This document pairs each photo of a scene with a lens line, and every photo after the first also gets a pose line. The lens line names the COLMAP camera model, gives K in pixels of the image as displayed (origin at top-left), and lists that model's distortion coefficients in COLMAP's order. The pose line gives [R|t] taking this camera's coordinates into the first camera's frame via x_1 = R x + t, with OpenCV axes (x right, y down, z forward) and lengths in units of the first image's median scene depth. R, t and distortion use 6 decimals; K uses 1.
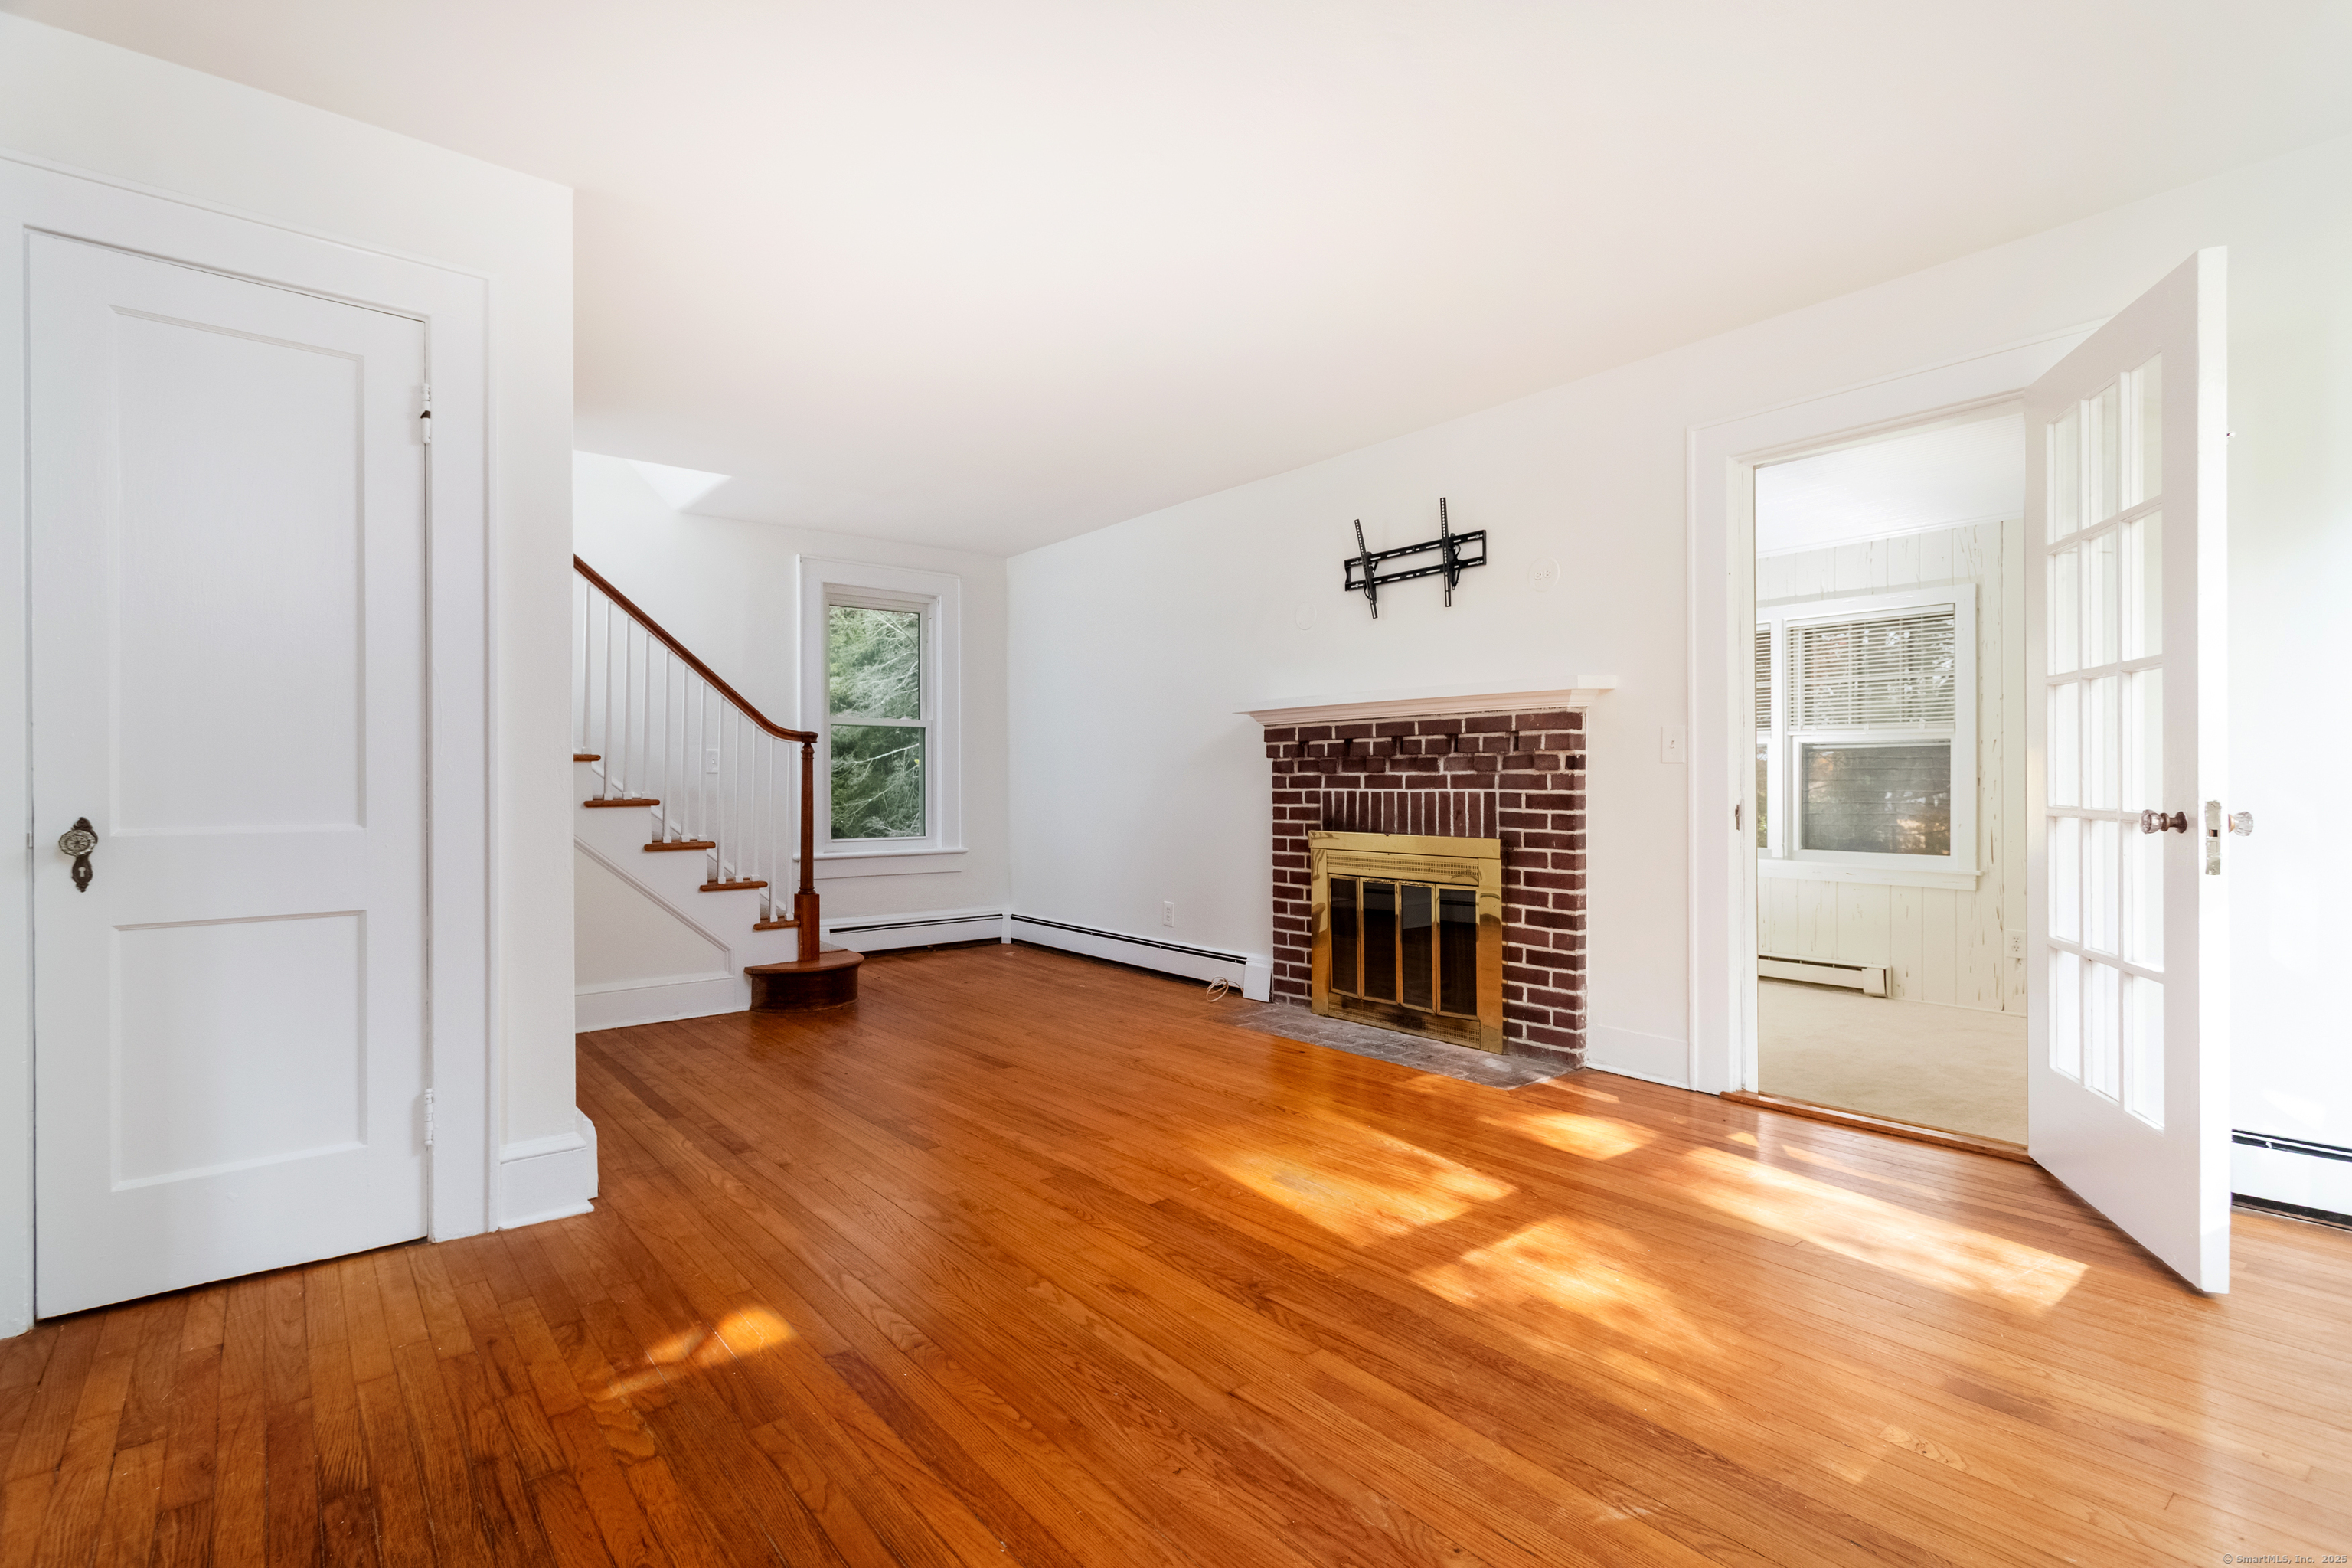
lens RADIAL K [[1107.3, 0, 1166.6], [0, 1107.3, 782.7], [0, 0, 1]] dist [0.000132, 0.003601]
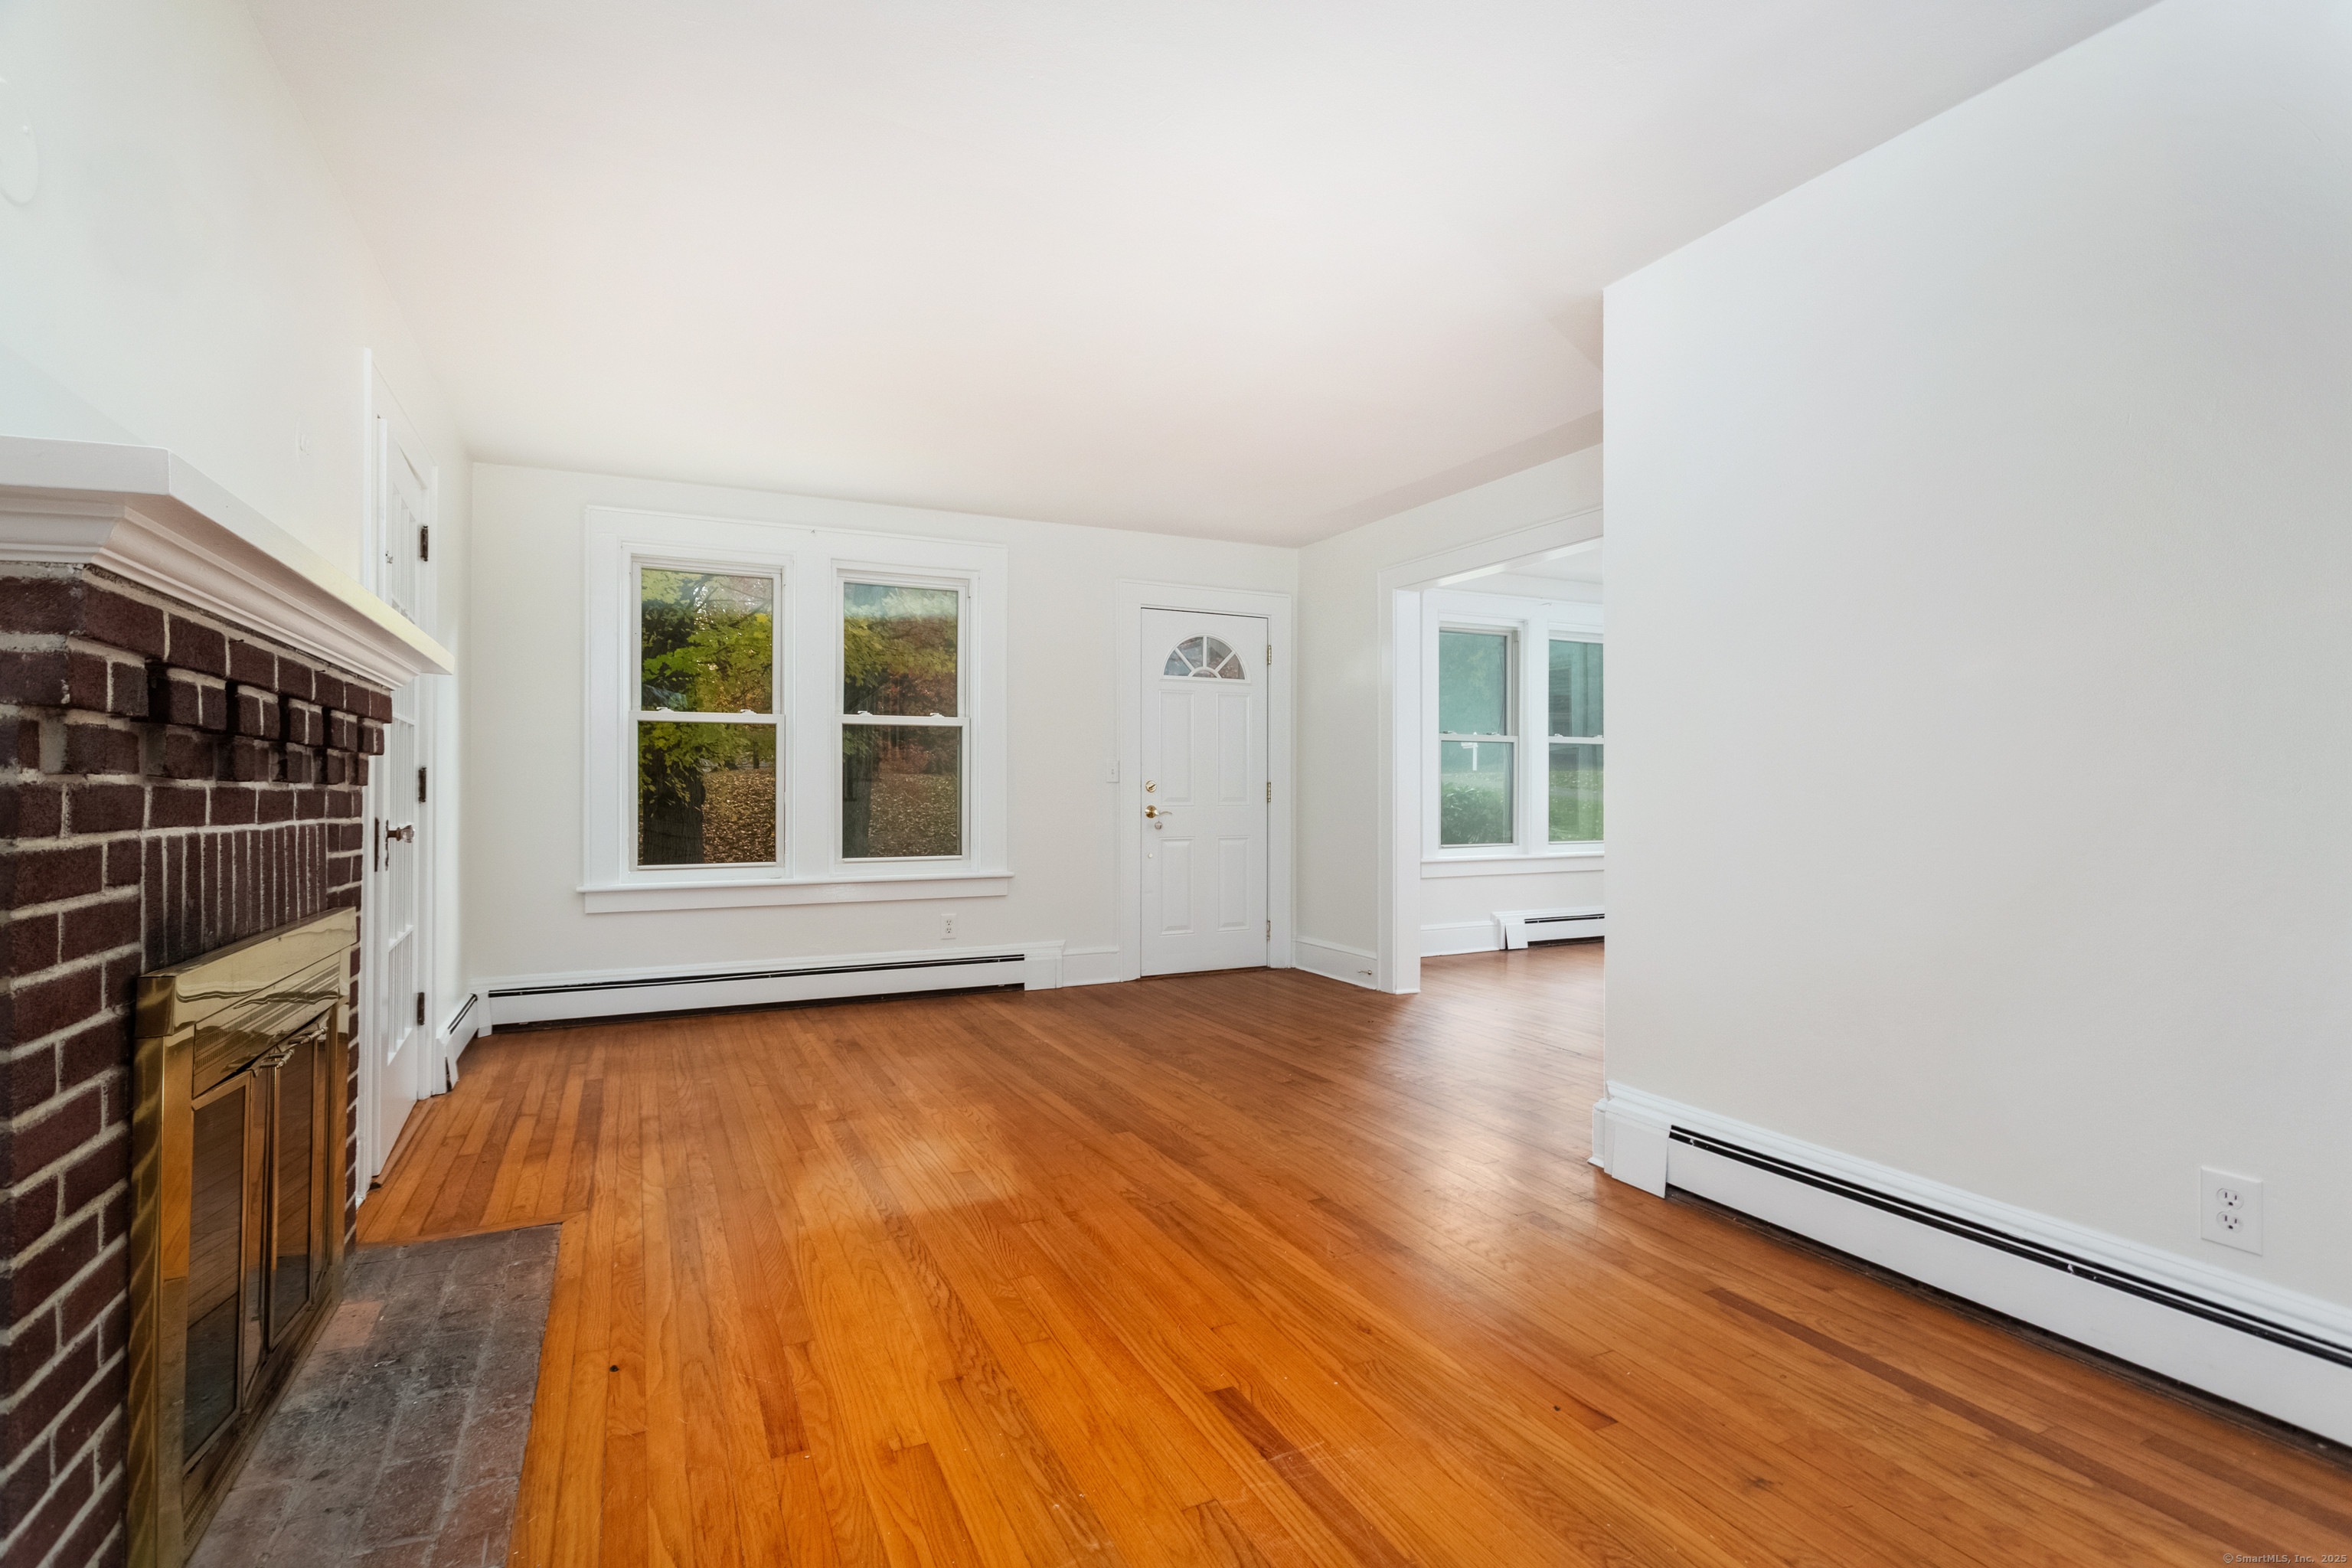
lens RADIAL K [[1107.3, 0, 1168.6], [0, 1107.3, 783.3], [0, 0, 1]] dist [0.000132, 0.003601]
pose [[-0.974757, 0.007075, 0.223157, -0.320854], [0.004590, 0.999922, -0.011651, -0.004309], [-0.223222, -0.010333, -0.974713, 2.065515]]
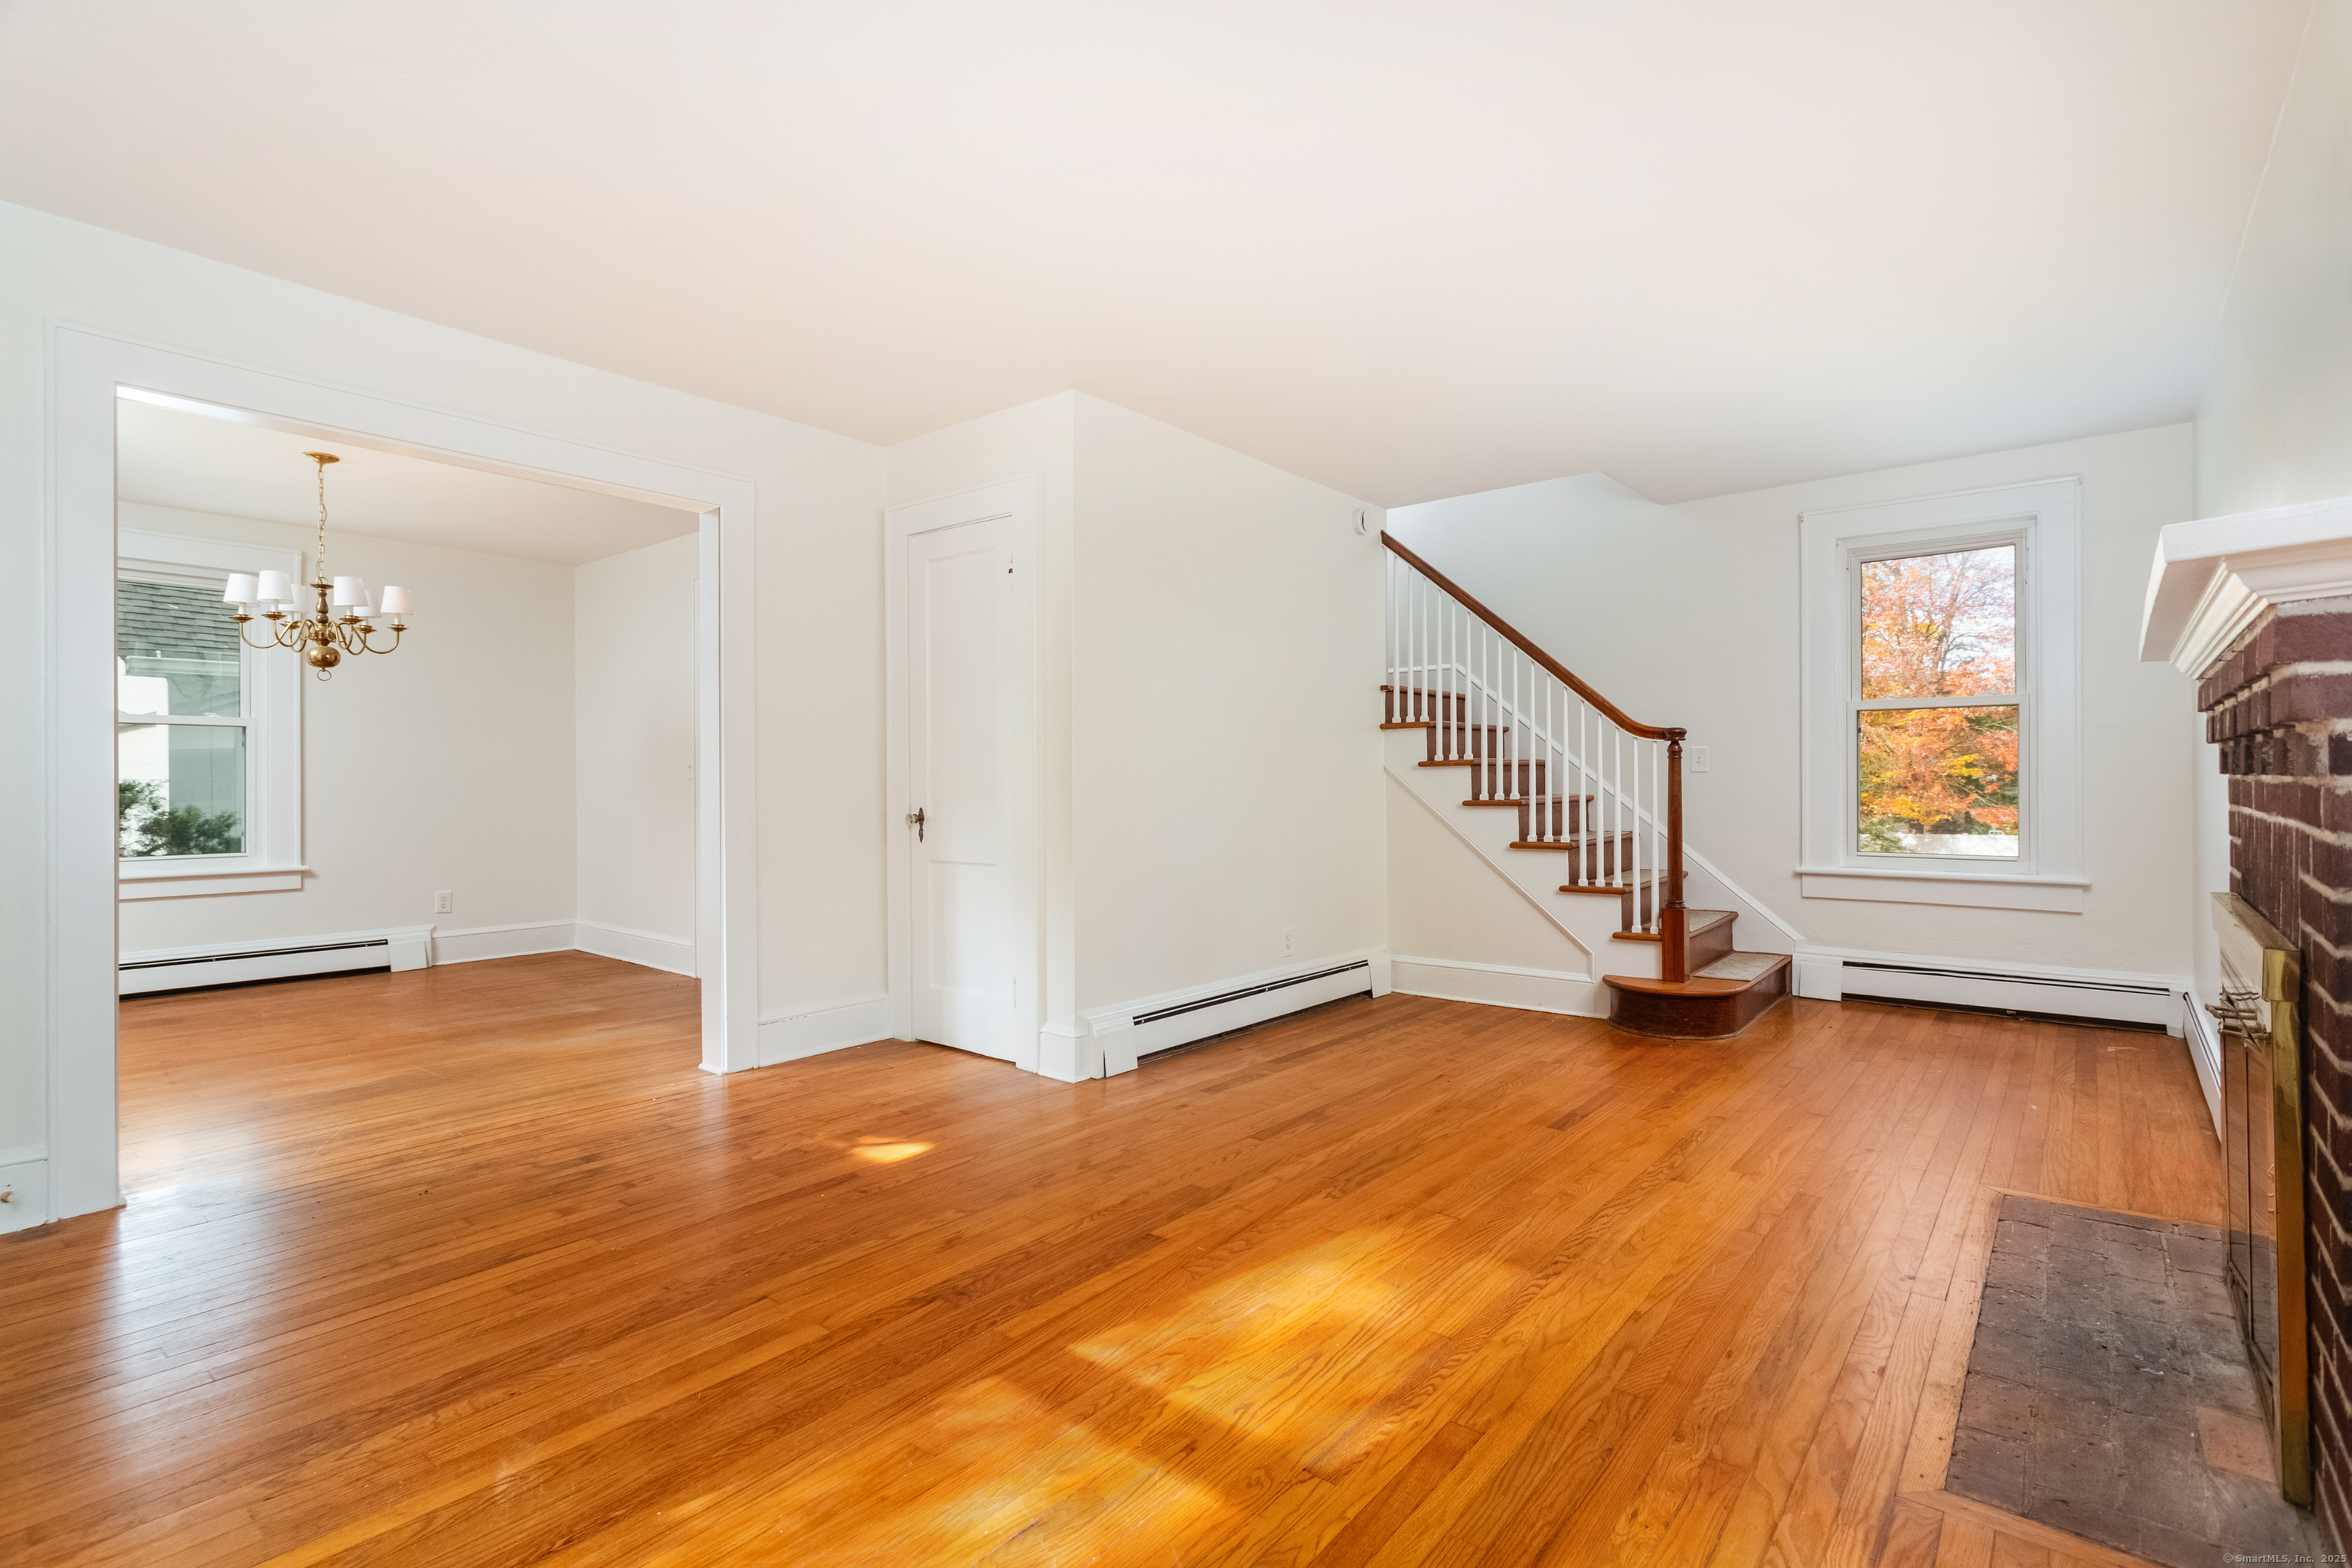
lens RADIAL K [[1107.3, 0, 1171.3], [0, 1107.3, 779.9], [0, 0, 1]] dist [0.000132, 0.003601]
pose [[0.204229, 0.002384, -0.978920, 0.866328], [0.006711, 0.999970, 0.003835, -0.018730], [0.978900, -0.007352, 0.204207, 0.761067]]
